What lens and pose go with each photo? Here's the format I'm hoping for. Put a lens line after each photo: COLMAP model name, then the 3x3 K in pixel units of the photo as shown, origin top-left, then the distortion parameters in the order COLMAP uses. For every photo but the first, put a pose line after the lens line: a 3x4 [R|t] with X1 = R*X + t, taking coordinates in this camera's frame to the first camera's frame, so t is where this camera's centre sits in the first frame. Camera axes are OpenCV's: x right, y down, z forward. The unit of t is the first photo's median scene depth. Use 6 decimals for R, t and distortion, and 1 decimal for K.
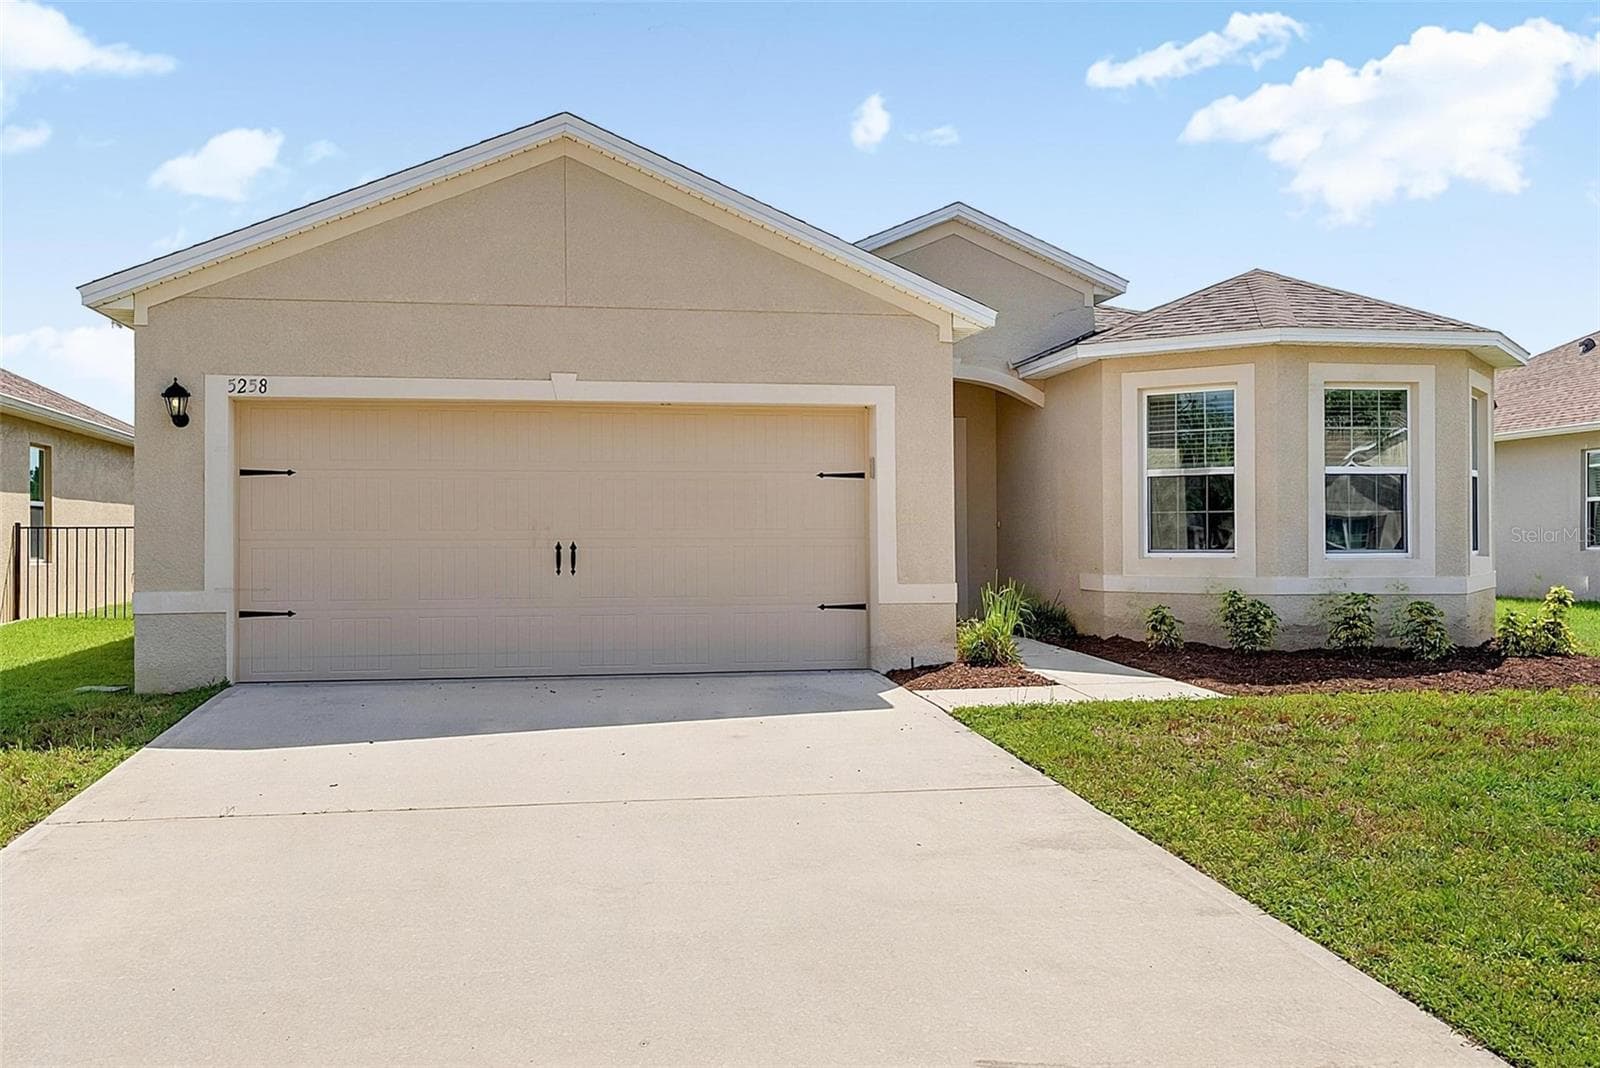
lens RADIAL K [[931.9, 0, 800.0], [0, 931.9, 534.0], [0, 0, 1]] dist [-0.020233, 0.000060]
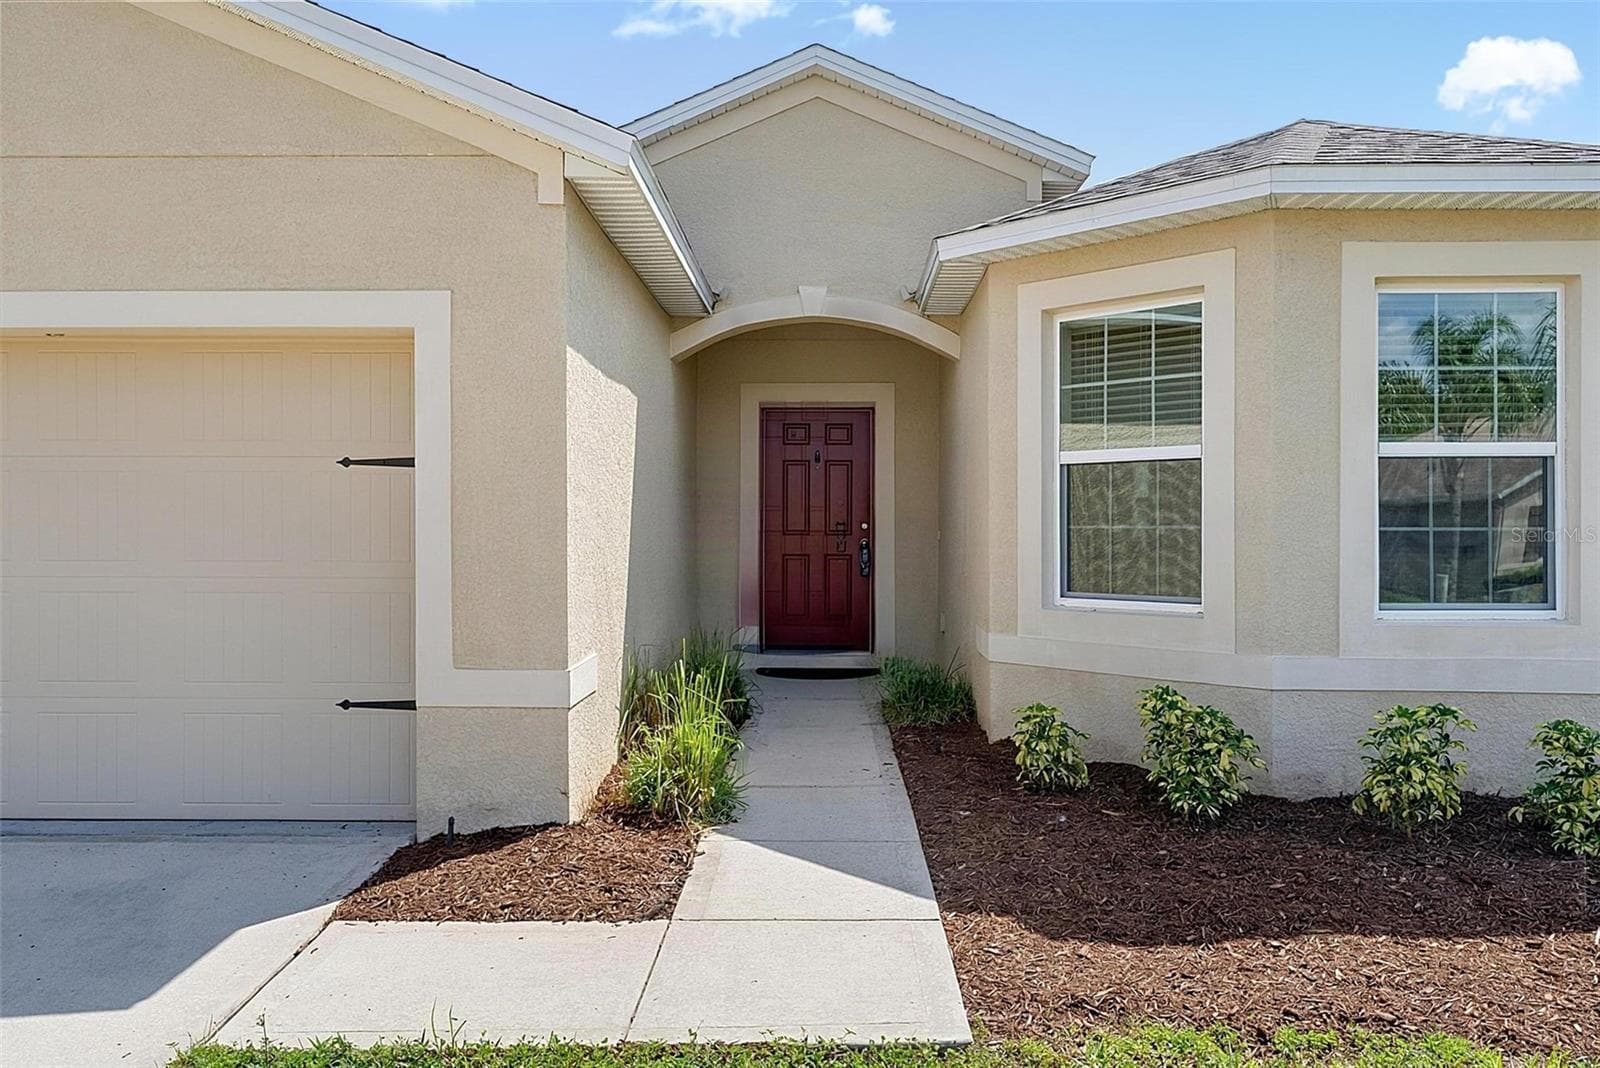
lens RADIAL K [[957.5, 0, 800.0], [0, 957.5, 534.0], [0, 0, 1]] dist [-0.010424, 0.001047]
pose [[0.989793, 0.005303, -0.142414, 0.327370], [-0.004831, 0.999982, 0.003657, -0.022364], [0.142431, -0.002932, 0.989800, 0.431315]]
